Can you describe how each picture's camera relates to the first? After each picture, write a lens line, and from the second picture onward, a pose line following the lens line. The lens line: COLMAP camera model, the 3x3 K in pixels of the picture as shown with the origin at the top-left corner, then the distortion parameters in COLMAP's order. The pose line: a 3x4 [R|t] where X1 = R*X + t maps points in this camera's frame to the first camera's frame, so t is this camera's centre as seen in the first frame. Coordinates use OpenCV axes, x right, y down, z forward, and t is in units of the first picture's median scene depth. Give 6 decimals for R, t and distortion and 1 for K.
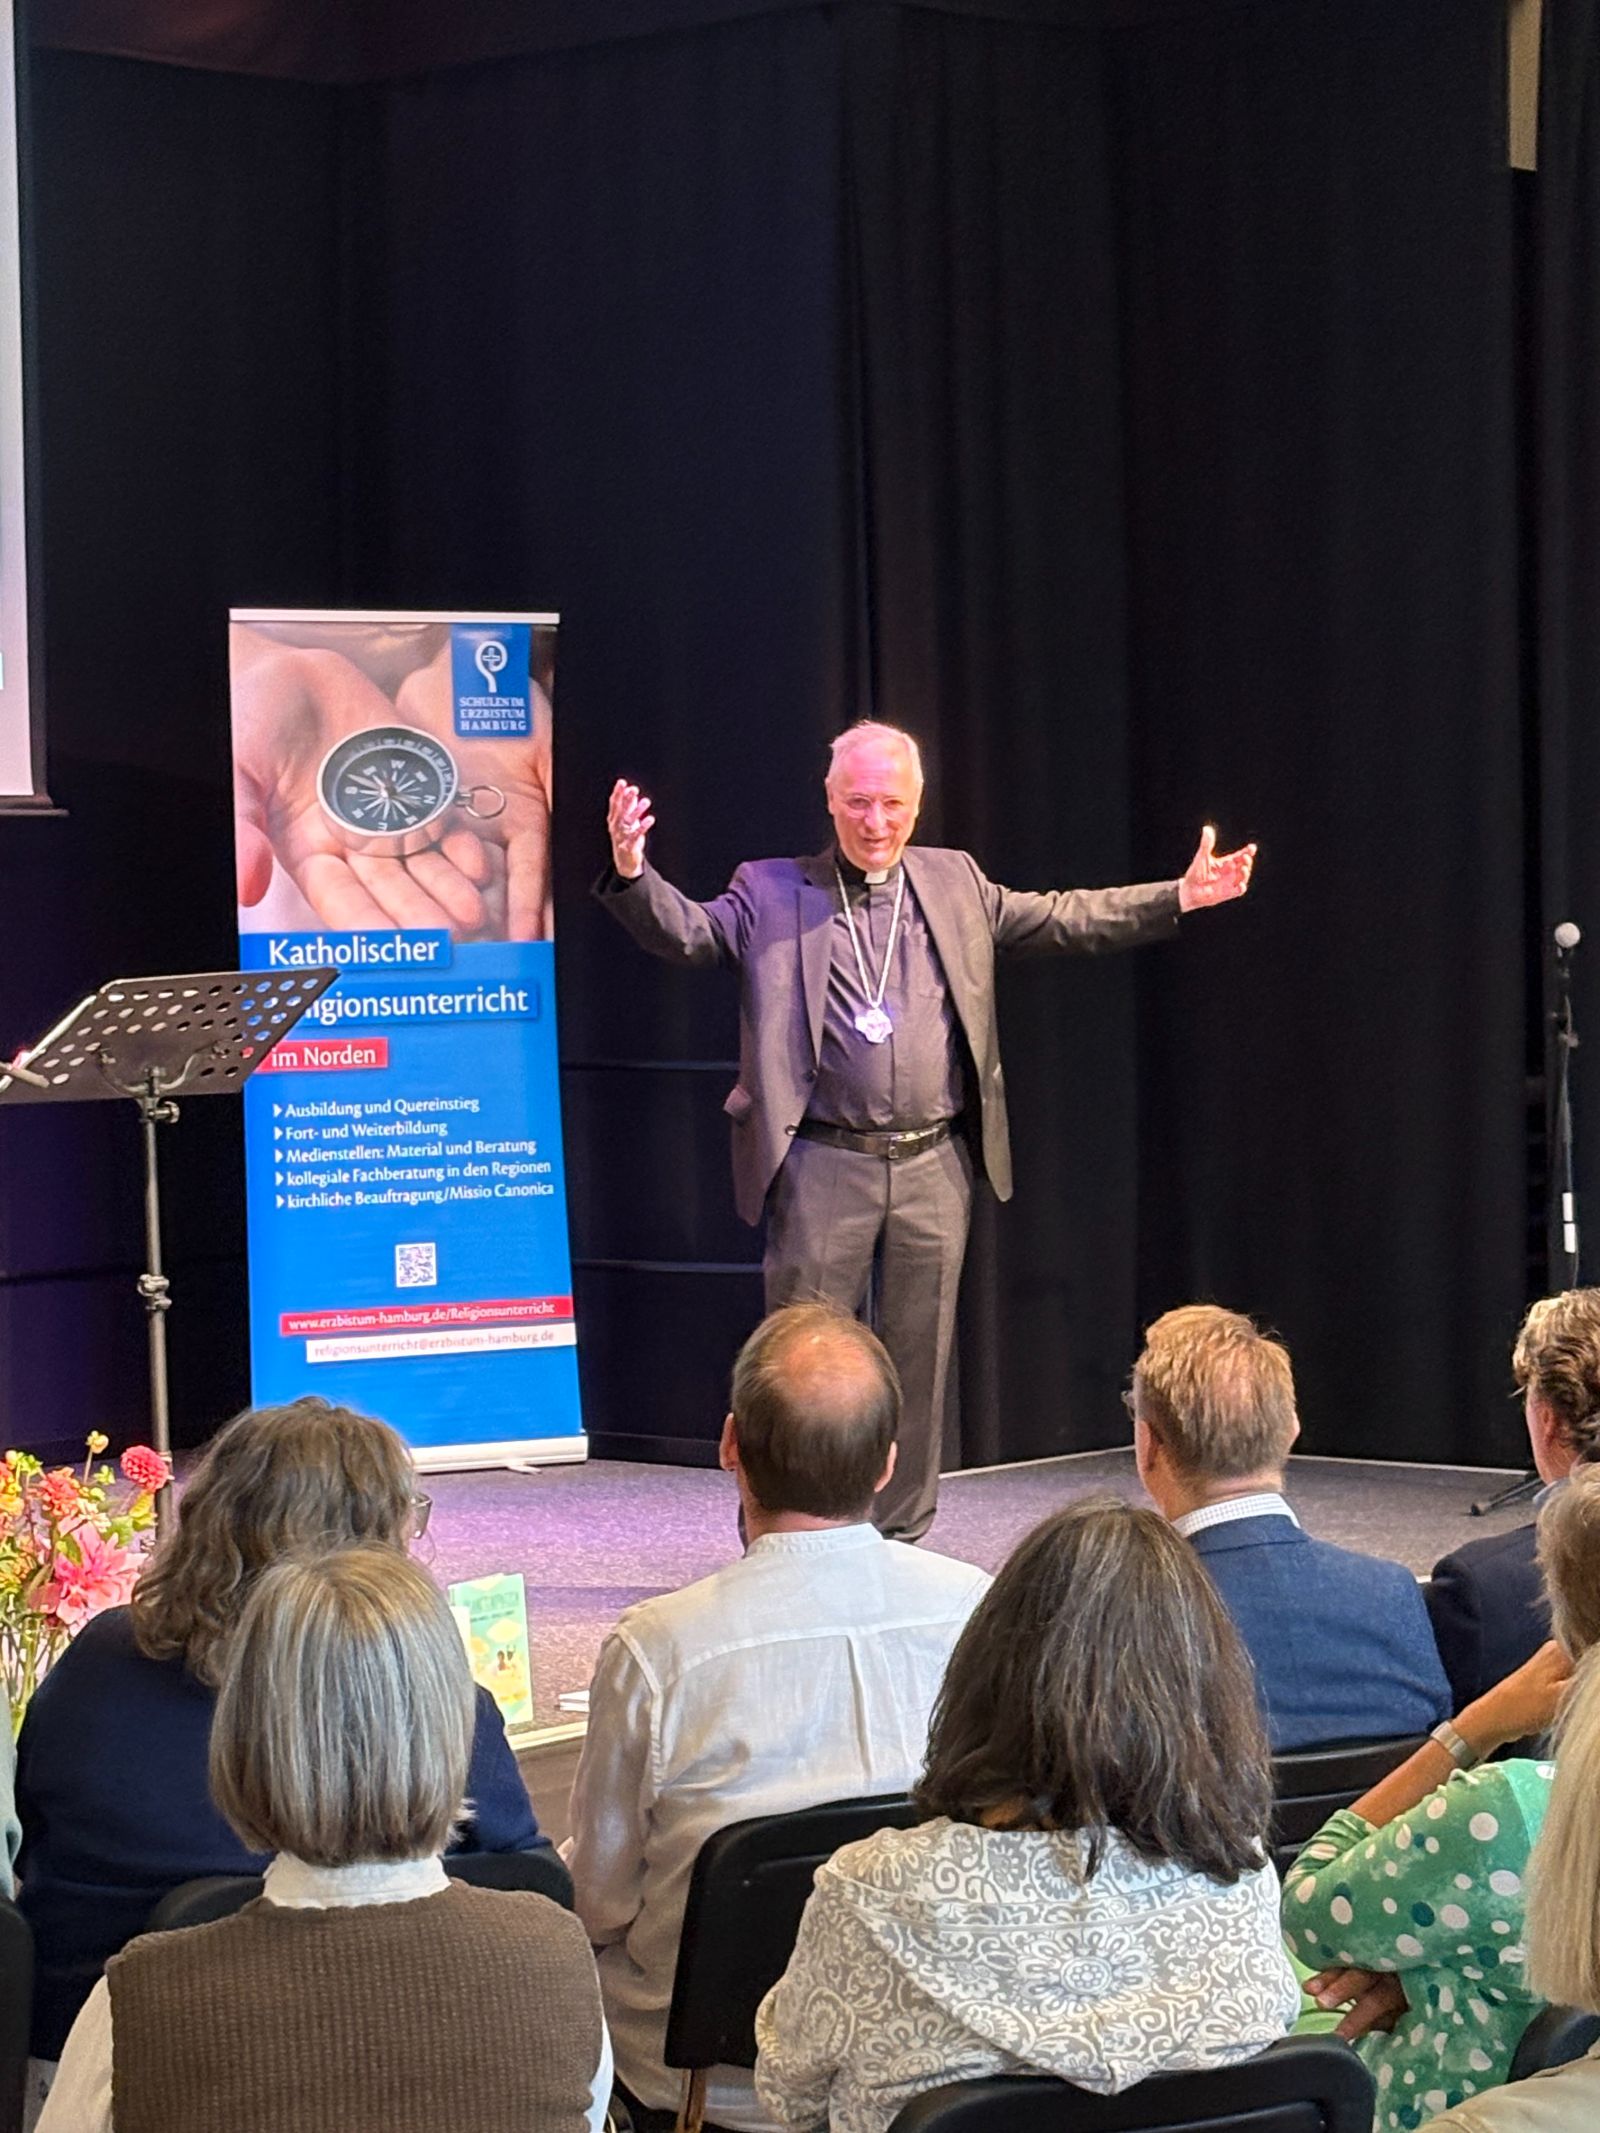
lens RADIAL K [[5117.4, 0, 800.0], [0, 5117.4, 1066.5], [0, 0, 1]] dist [0.077095, 8.721981]
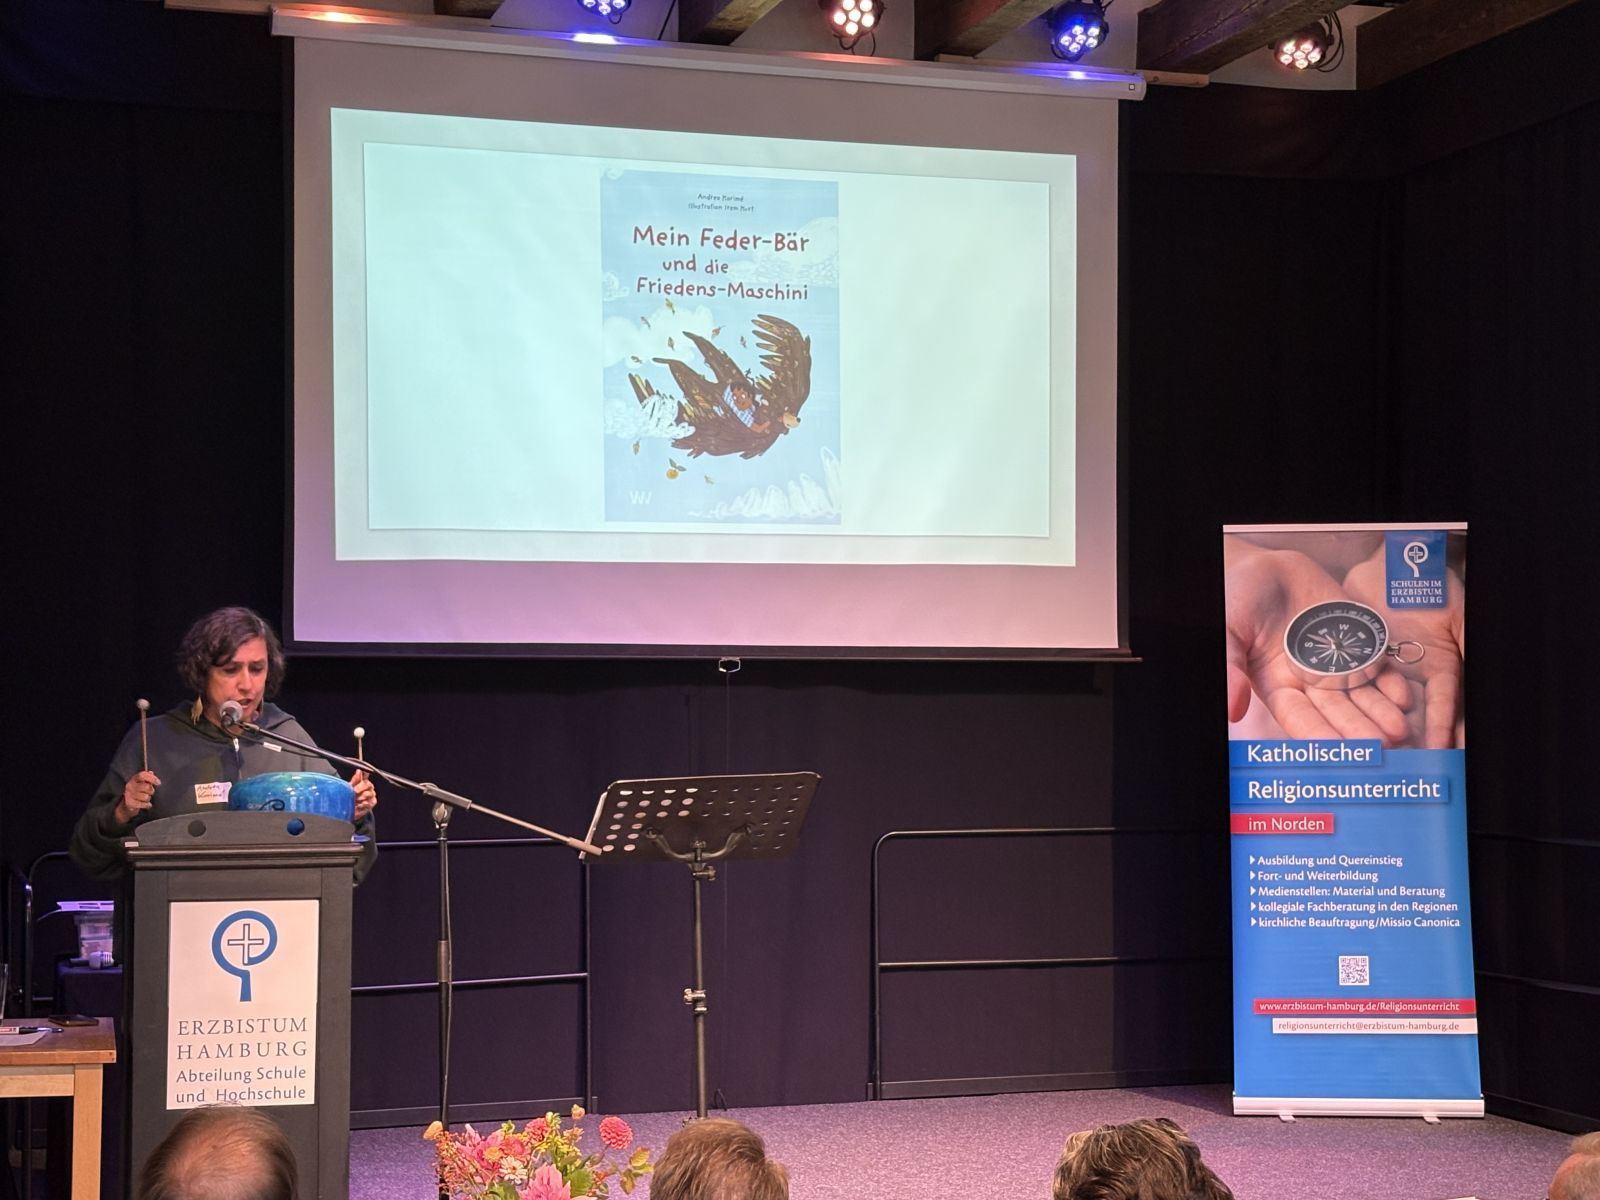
lens RADIAL K [[2755.4, 0, 826.8], [0, 2755.4, 606.8], [0, 0, 1]] dist [0.283264, -1.424336]
pose [[0.865093, -0.006488, -0.501570, 0.192850], [-0.026706, 0.997902, -0.058970, -0.013671], [0.500901, 0.064409, 0.863105, 0.236249]]
